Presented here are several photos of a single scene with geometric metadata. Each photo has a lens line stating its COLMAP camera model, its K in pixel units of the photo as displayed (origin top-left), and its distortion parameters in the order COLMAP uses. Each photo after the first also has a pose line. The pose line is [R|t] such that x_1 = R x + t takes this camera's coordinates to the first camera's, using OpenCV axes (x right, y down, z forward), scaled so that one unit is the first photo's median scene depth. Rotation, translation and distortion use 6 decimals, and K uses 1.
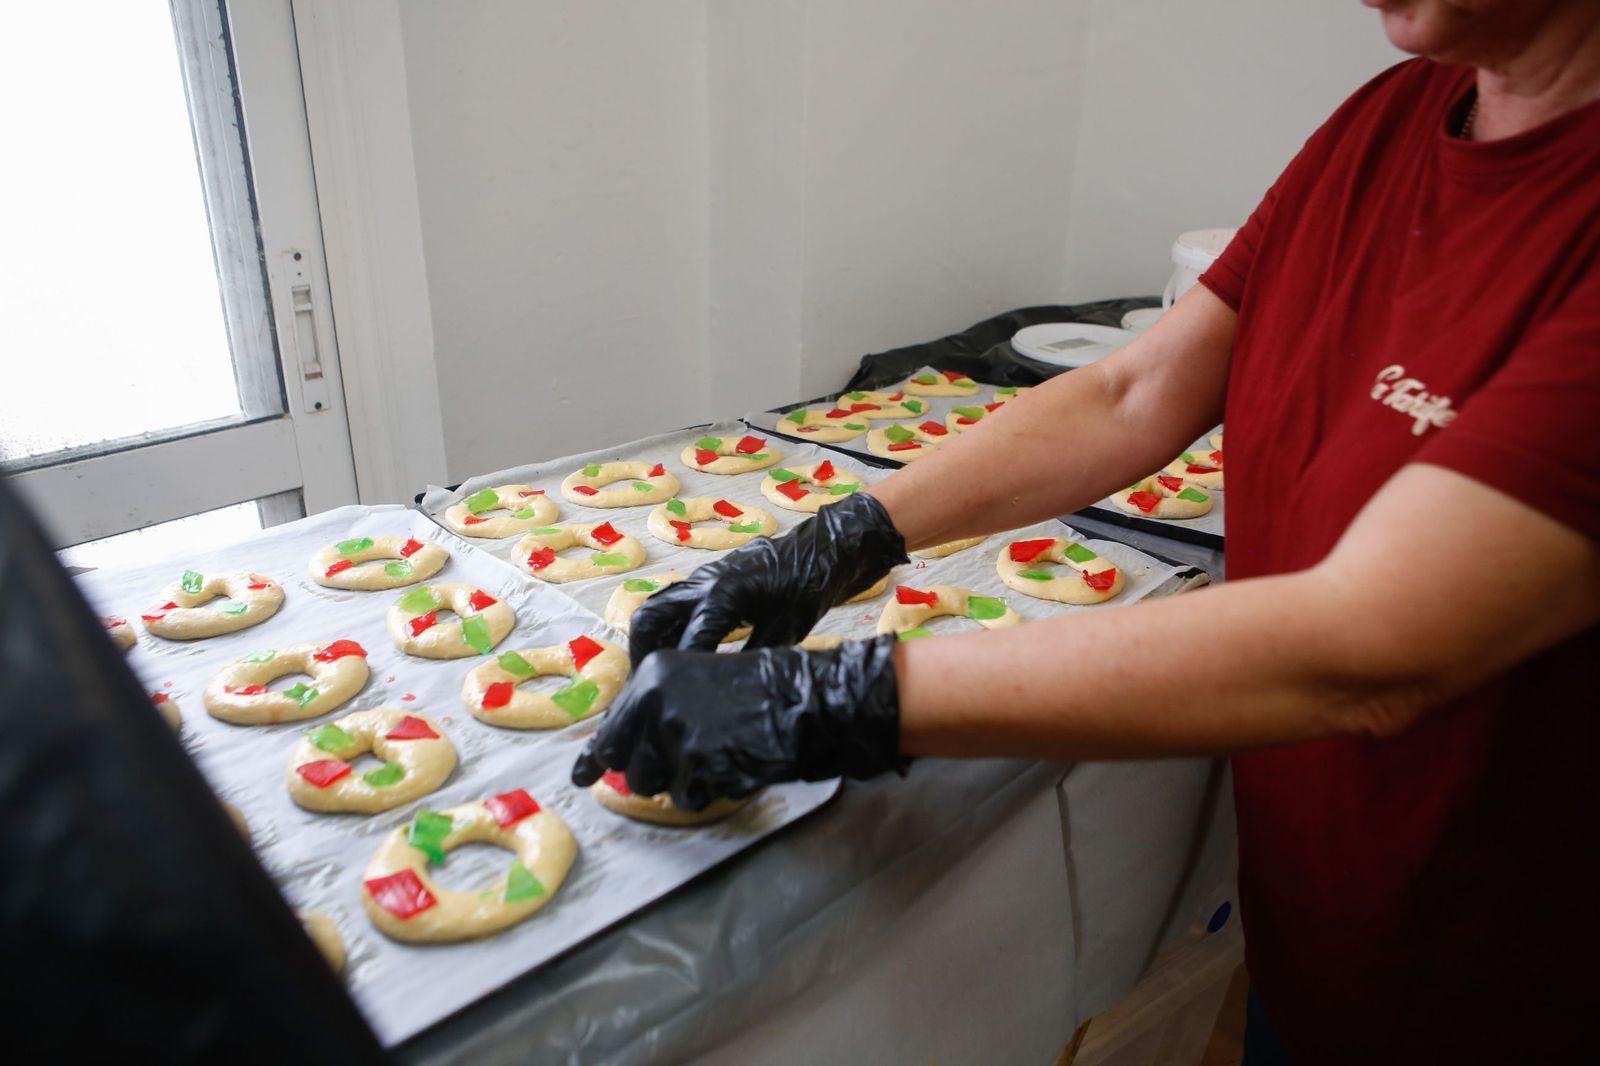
lens RADIAL K [[1121.4, 0, 802.6], [0, 1121.4, 525.7], [0, 0, 1]] dist [-0.112013, 0.084092]
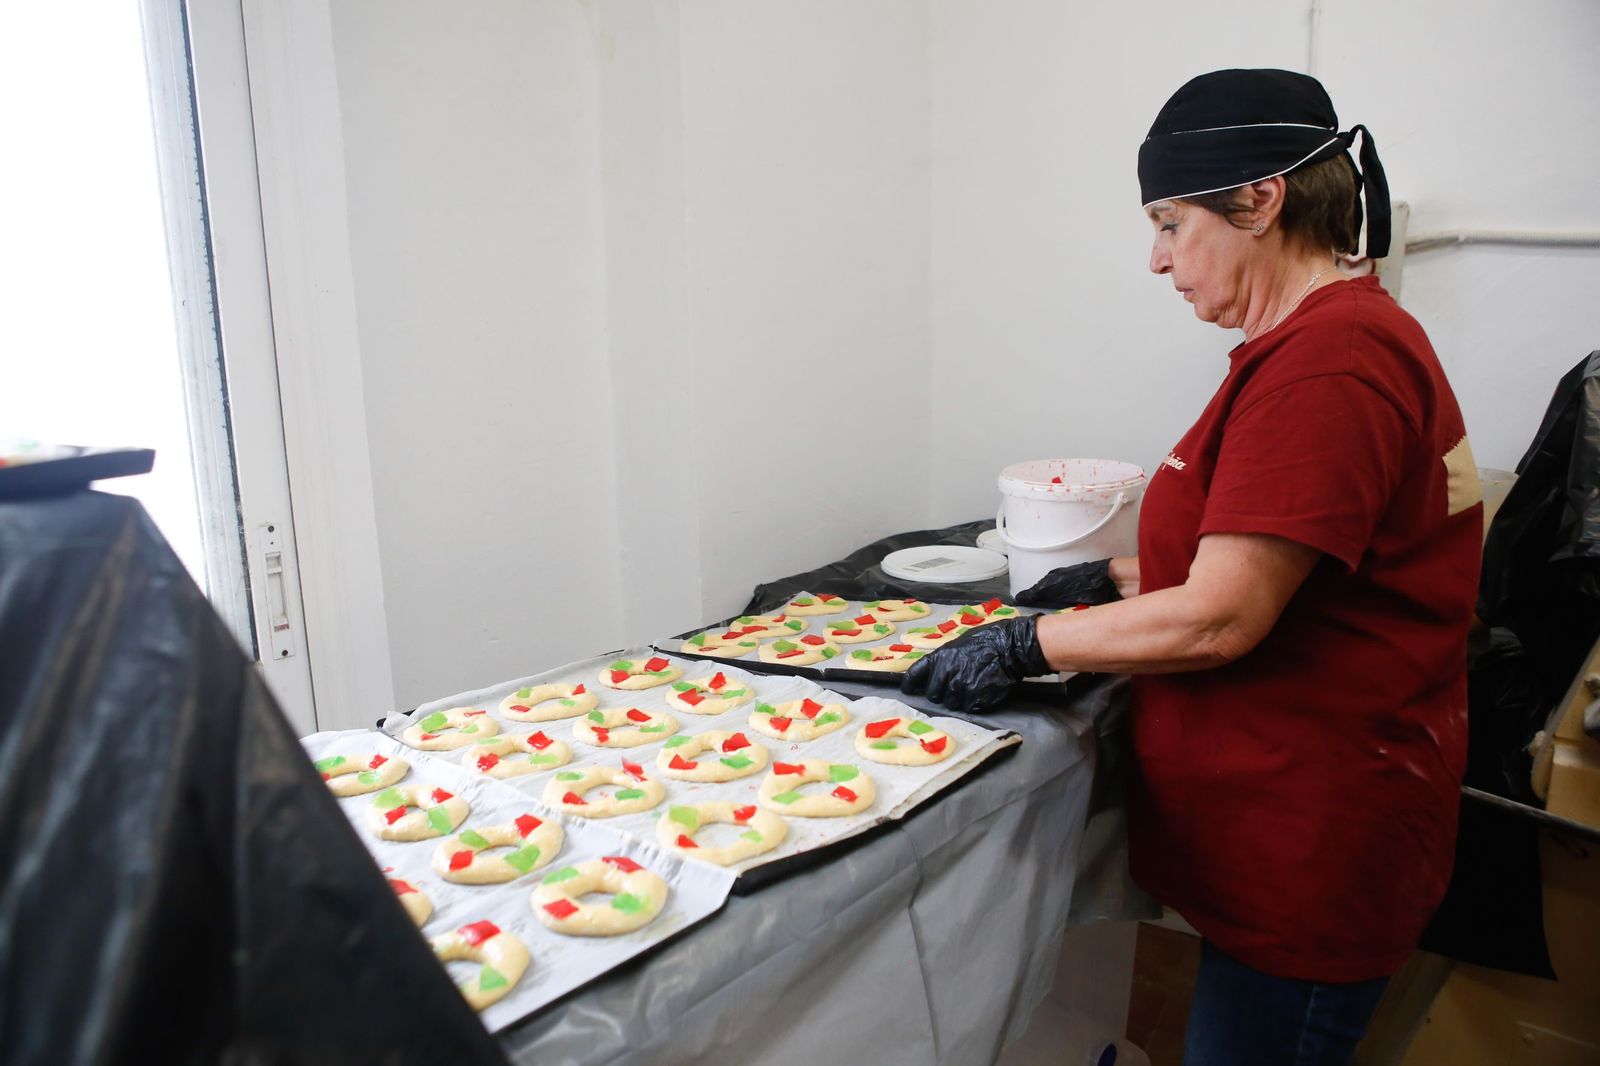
lens RADIAL K [[1121.4, 0, 802.6], [0, 1121.4, 525.7], [0, 0, 1]] dist [-0.112013, 0.084092]
pose [[0.995278, -0.059360, 0.076799, 0.030437], [0.073898, 0.976386, -0.203003, 0.043529], [-0.062935, 0.207720, 0.976162, -0.243023]]
